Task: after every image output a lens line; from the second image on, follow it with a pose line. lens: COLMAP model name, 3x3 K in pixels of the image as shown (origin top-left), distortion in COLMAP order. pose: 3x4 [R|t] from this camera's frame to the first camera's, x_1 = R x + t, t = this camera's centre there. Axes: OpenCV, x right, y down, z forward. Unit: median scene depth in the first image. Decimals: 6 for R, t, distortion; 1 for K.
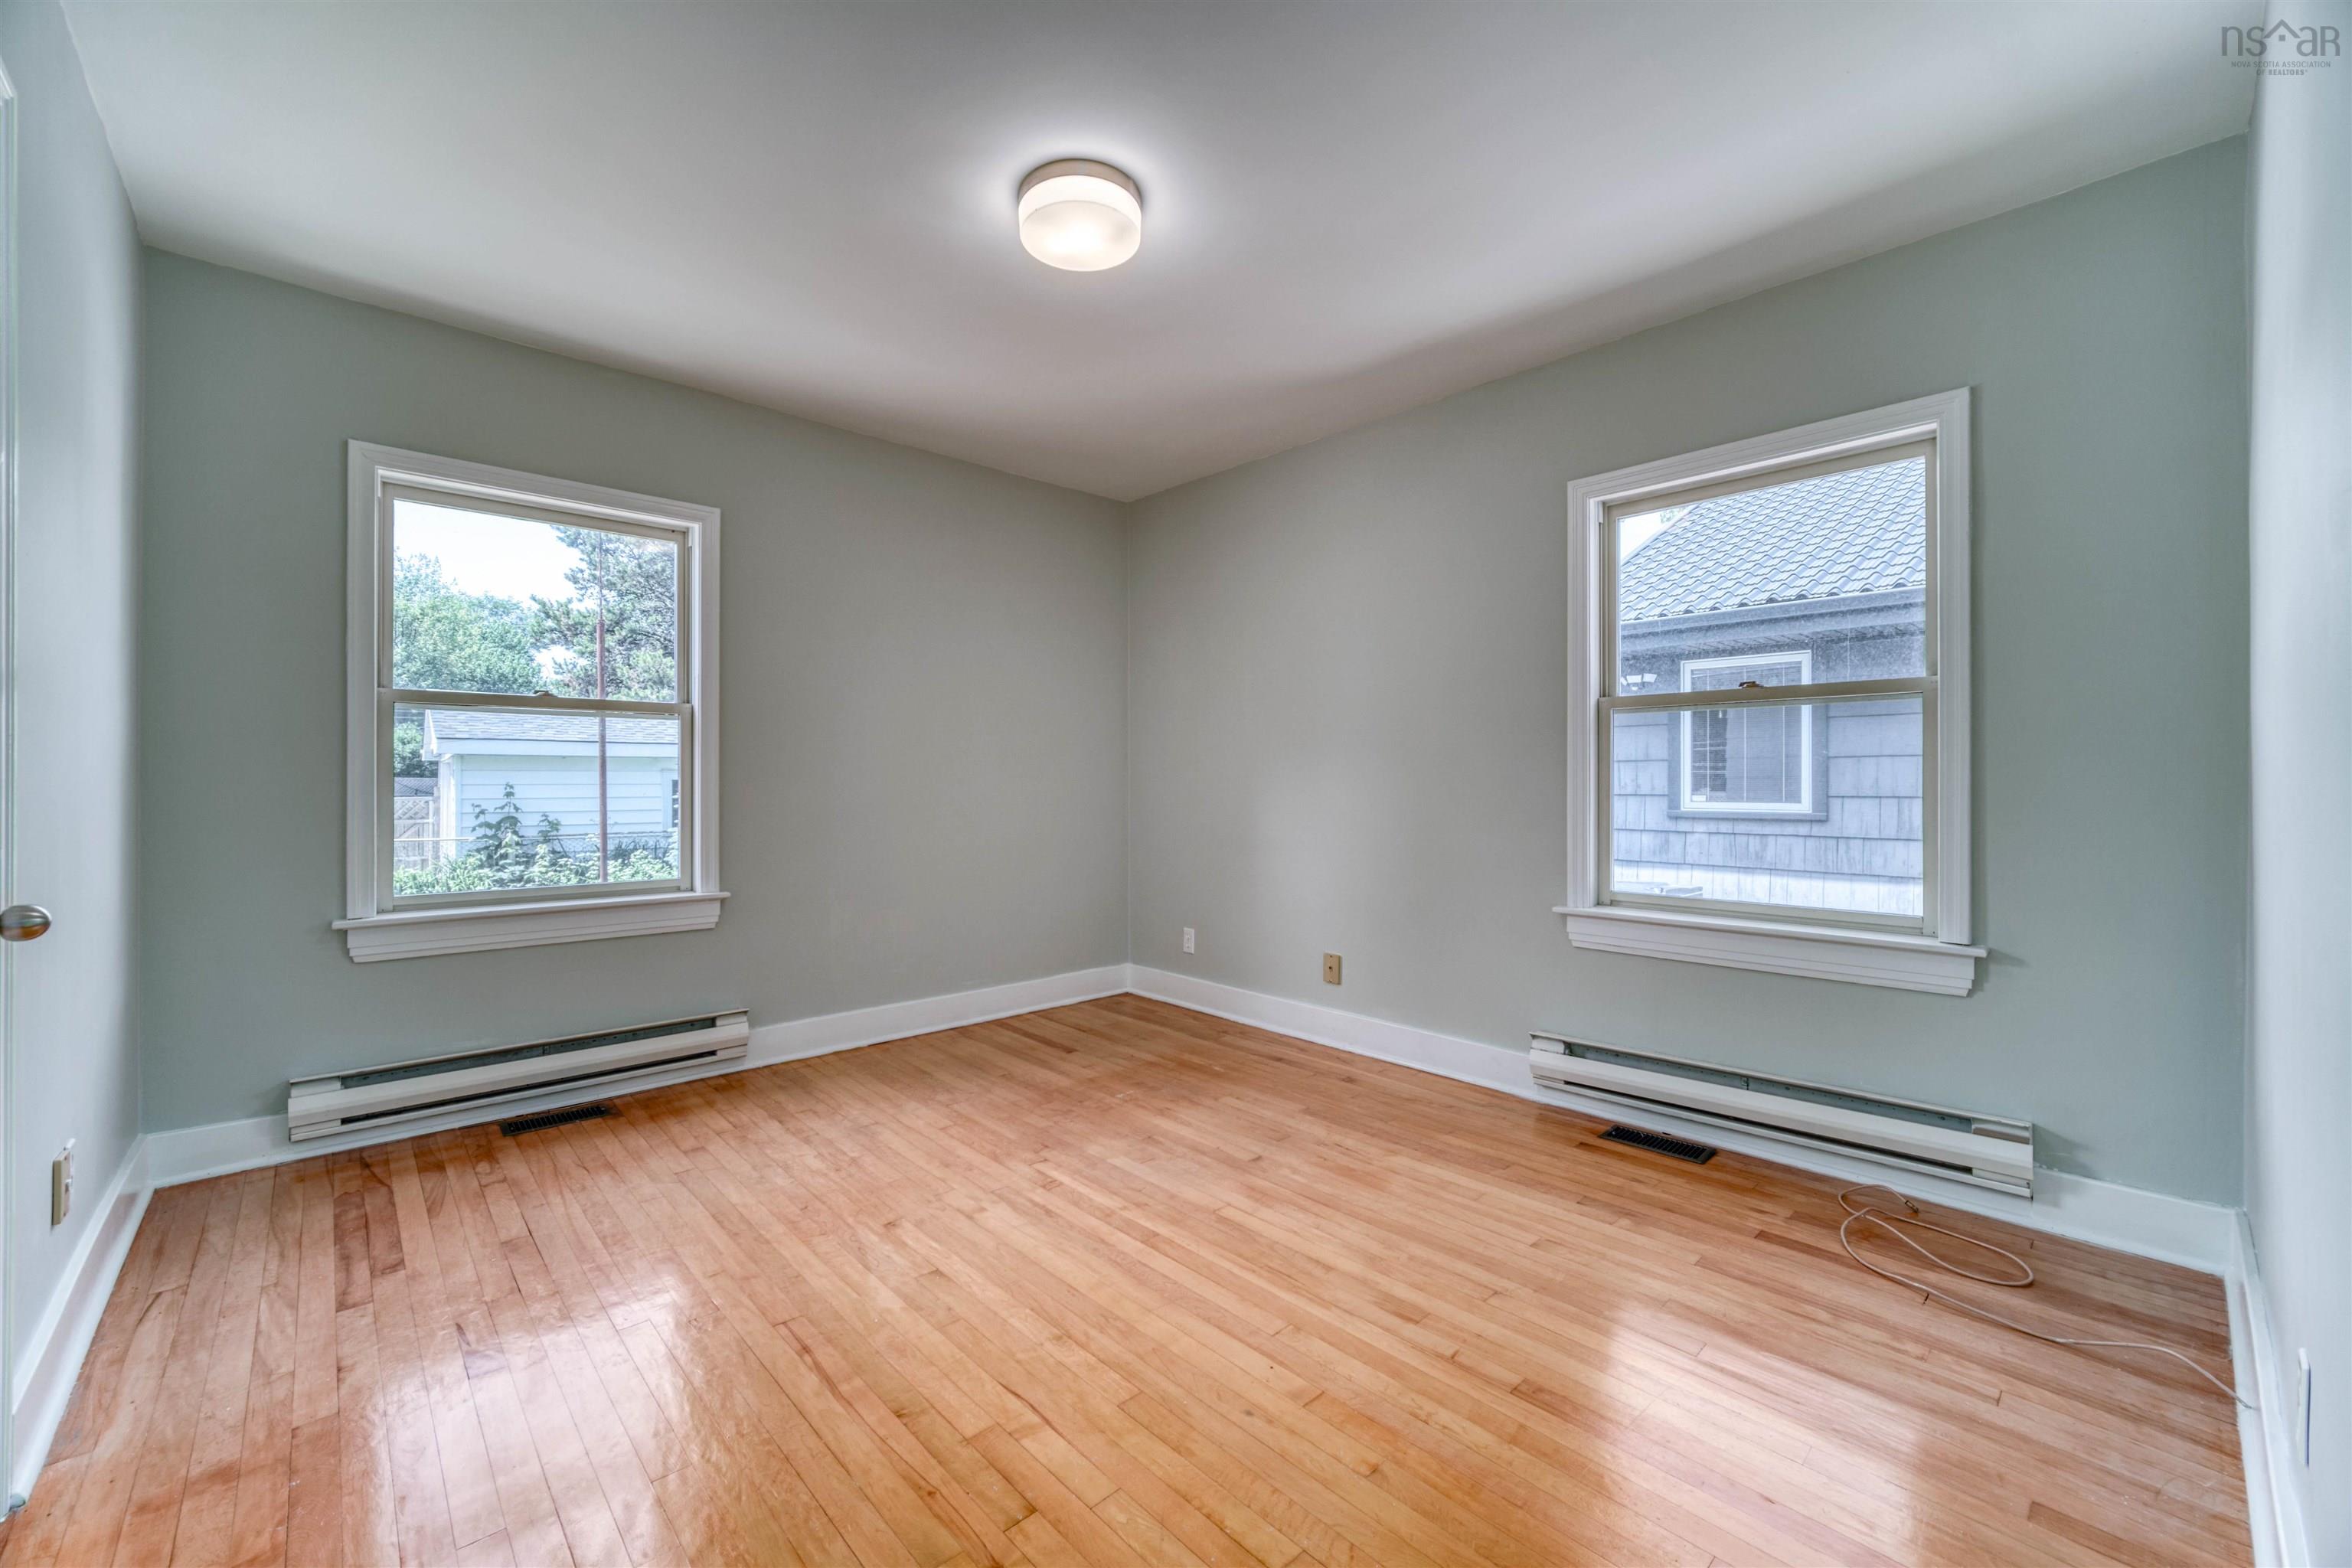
lens RADIAL K [[931.7, 0, 1168.9], [0, 931.7, 780.9], [0, 0, 1]] dist [-0.001460, -0.000481]
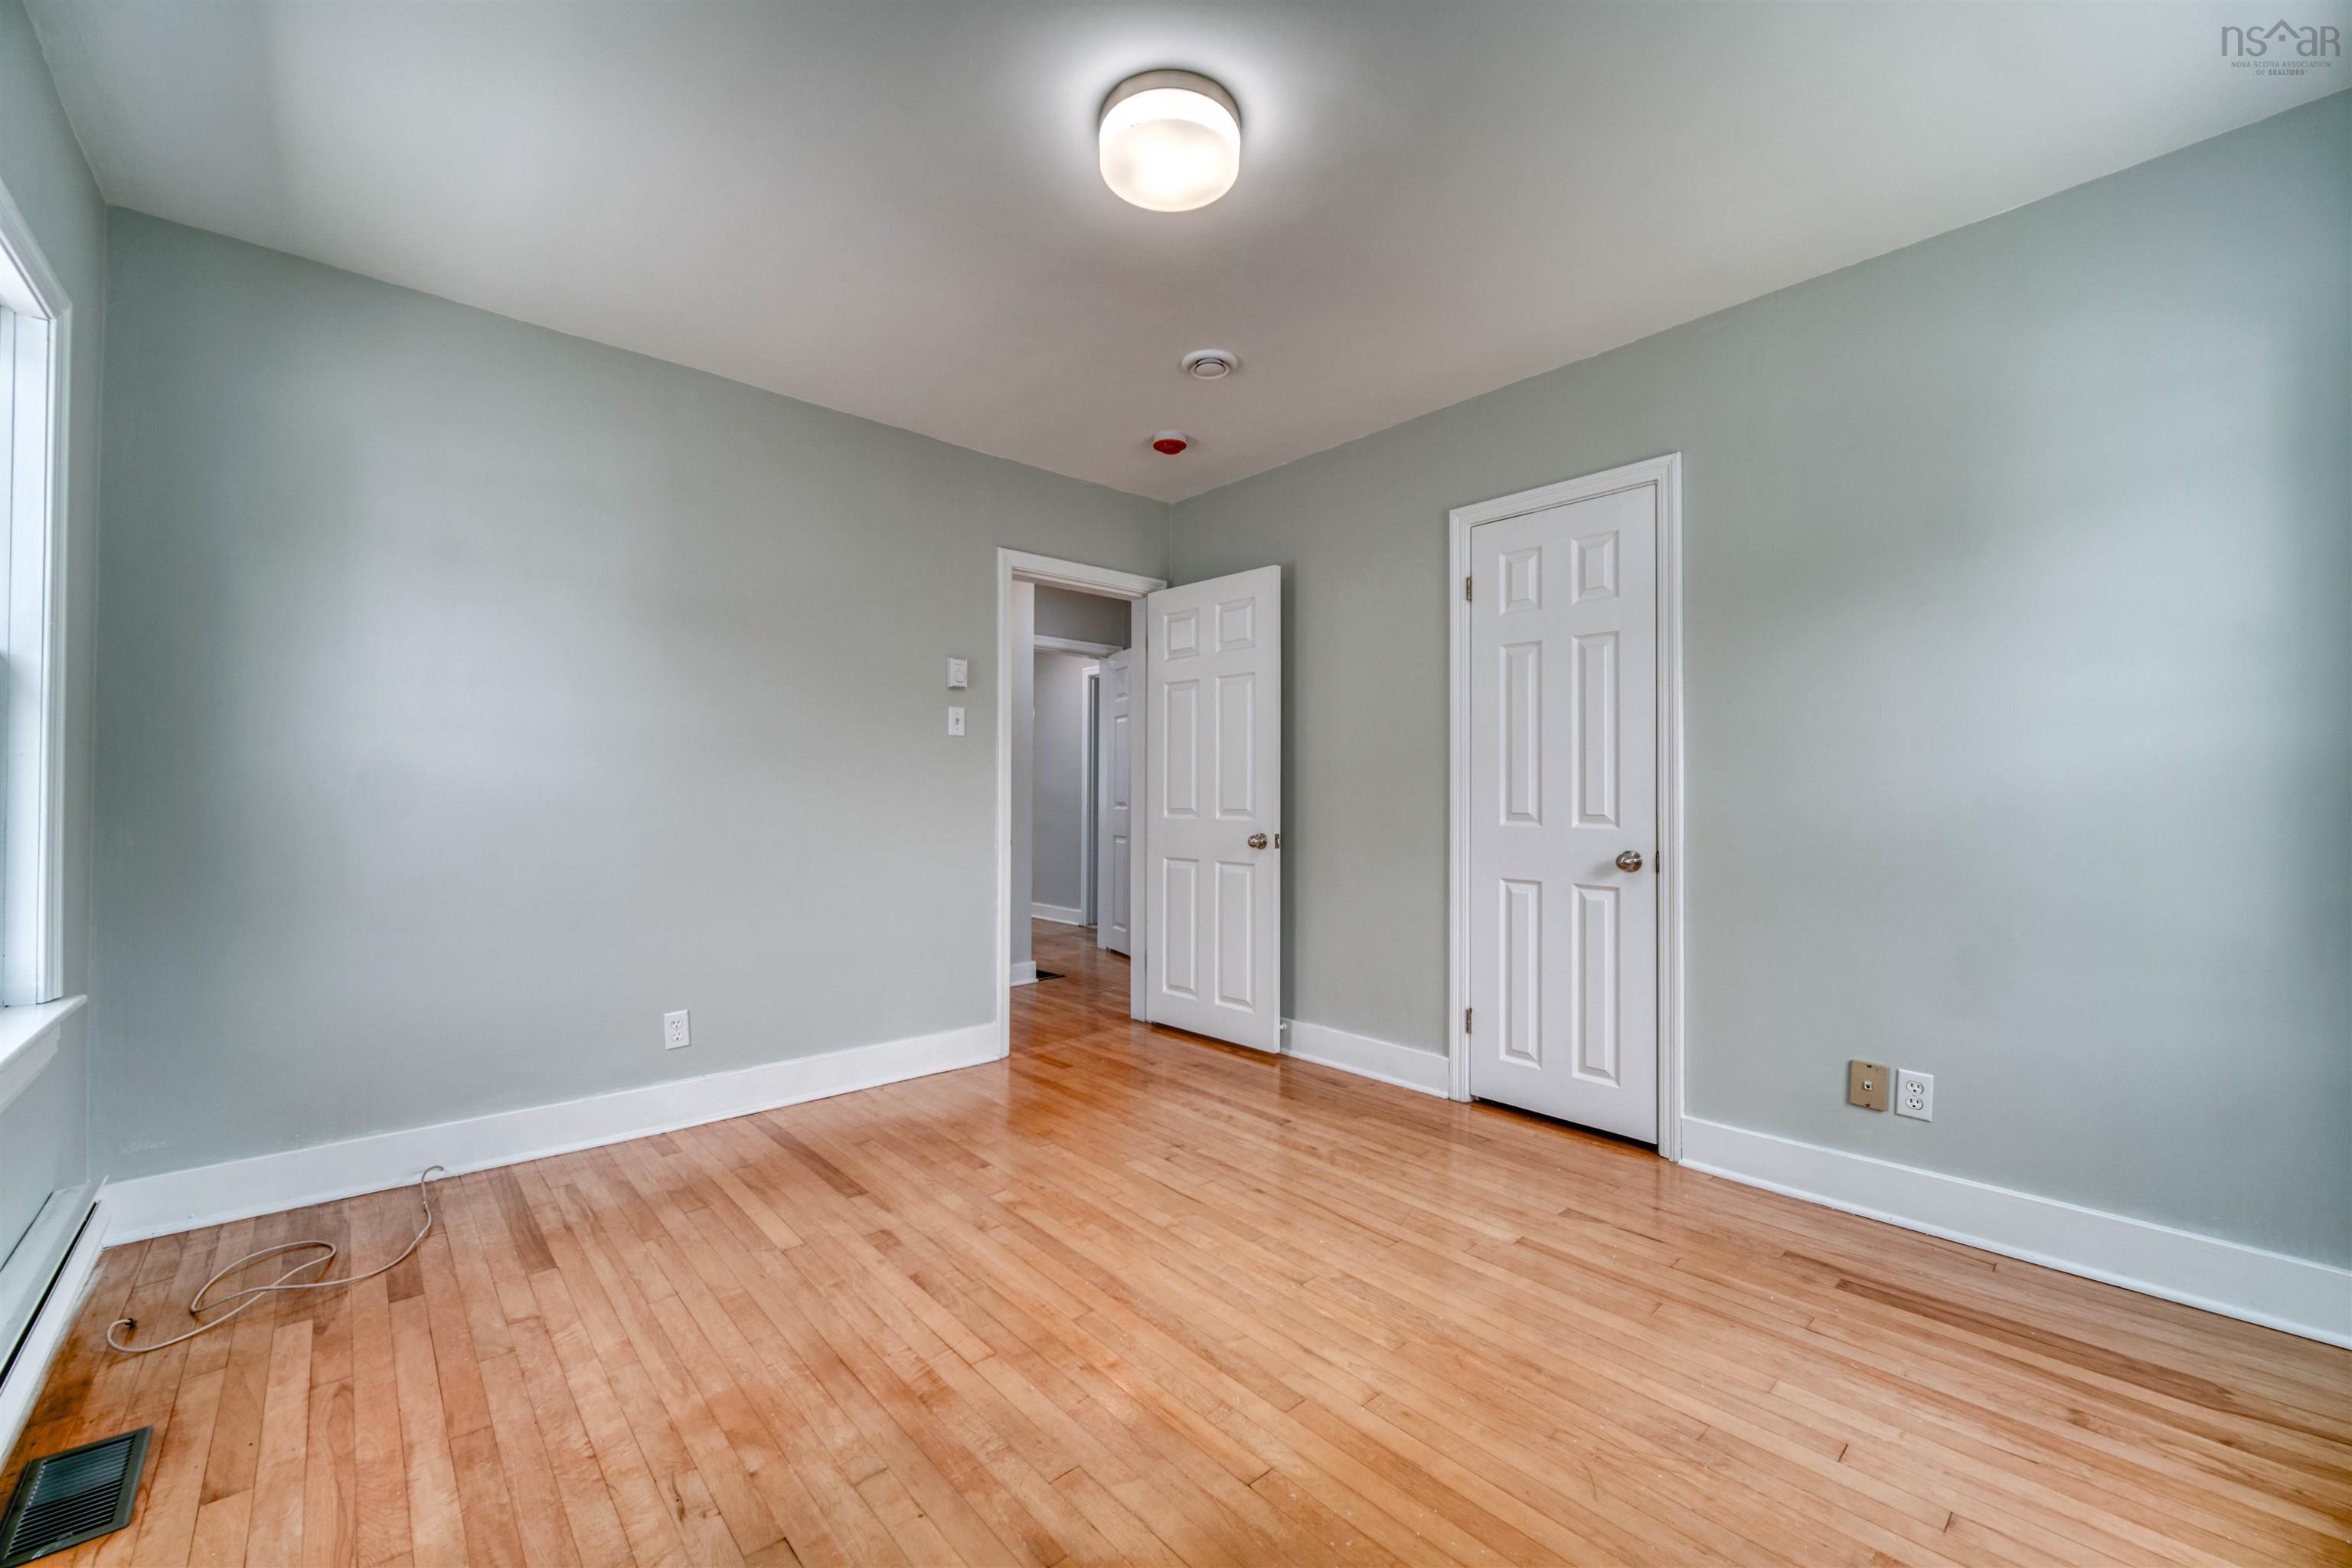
lens RADIAL K [[931.7, 0, 1168.9], [0, 931.7, 780.9], [0, 0, 1]] dist [-0.001460, -0.000481]
pose [[-0.999857, -0.003251, 0.016615, -0.089865], [-0.003508, 0.999874, -0.015486, 0.000684], [-0.016562, -0.015542, -0.999742, 1.496361]]
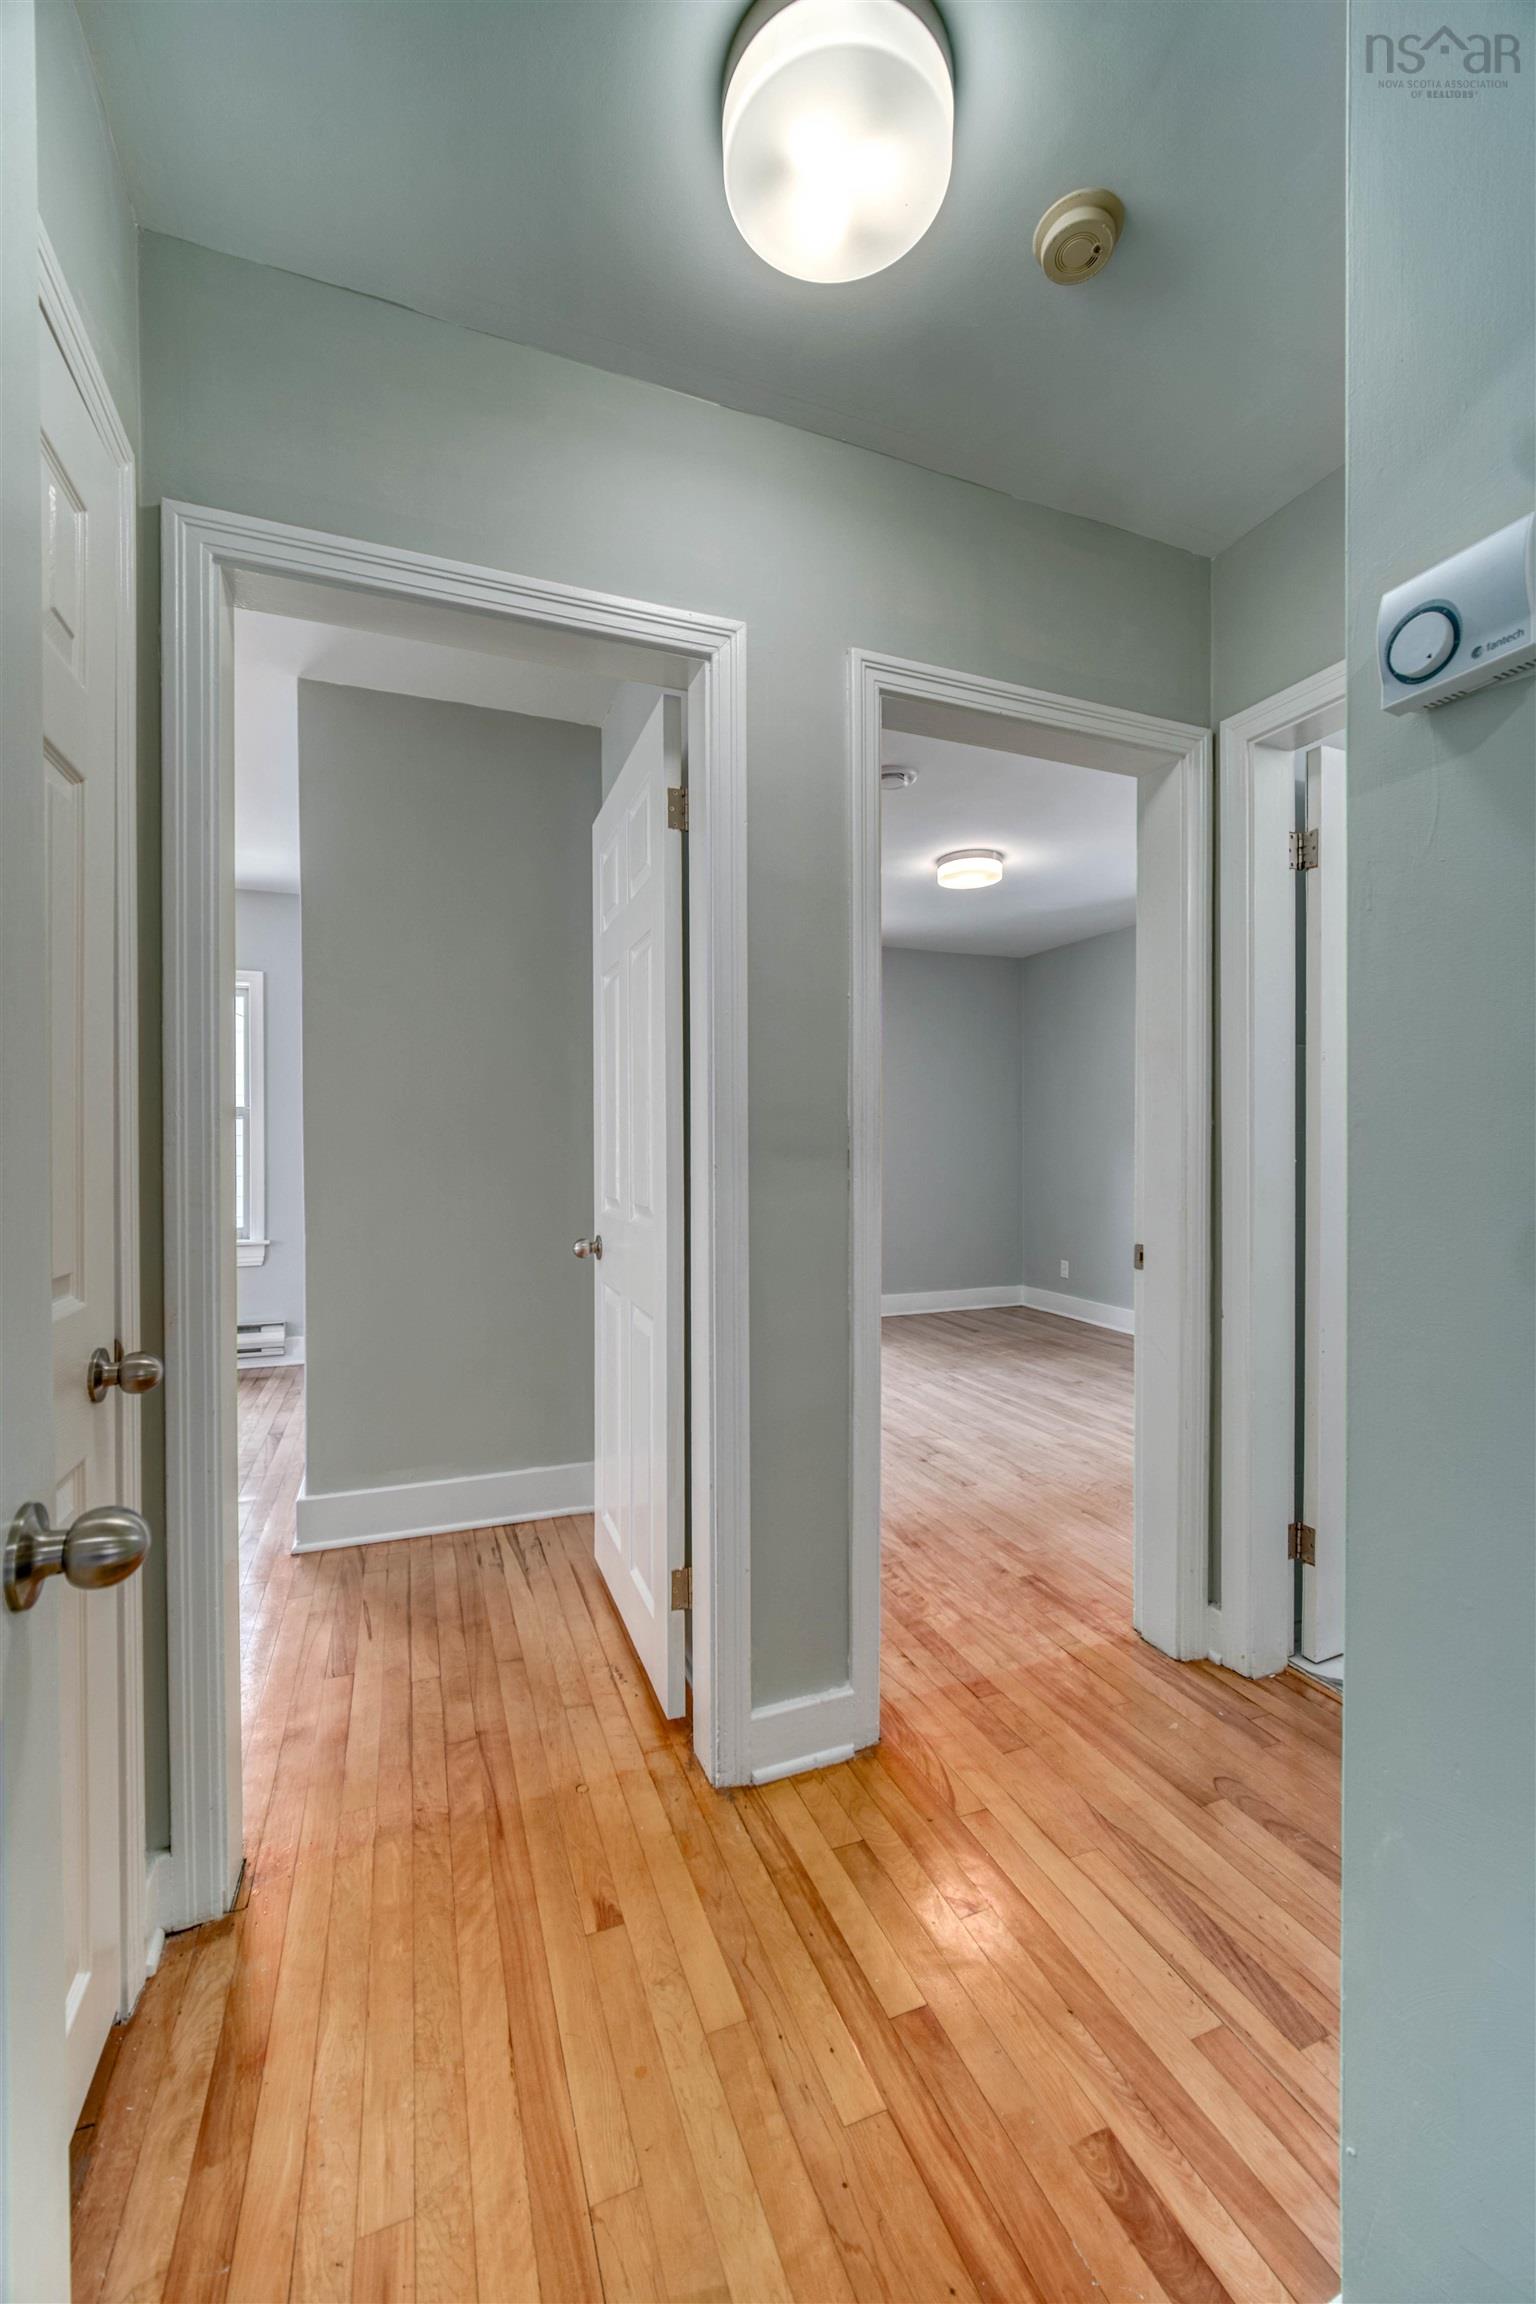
lens RADIAL K [[915.4, 0, 768.0], [0, 915.4, 1152.0], [0, 0, 1]] dist [0.000181, 0.000008]
pose [[0.933811, -0.000168, -0.357766, 0.157645], [0.001603, 0.999992, 0.003716, -0.024532], [0.357762, -0.004043, 0.933804, -0.750191]]
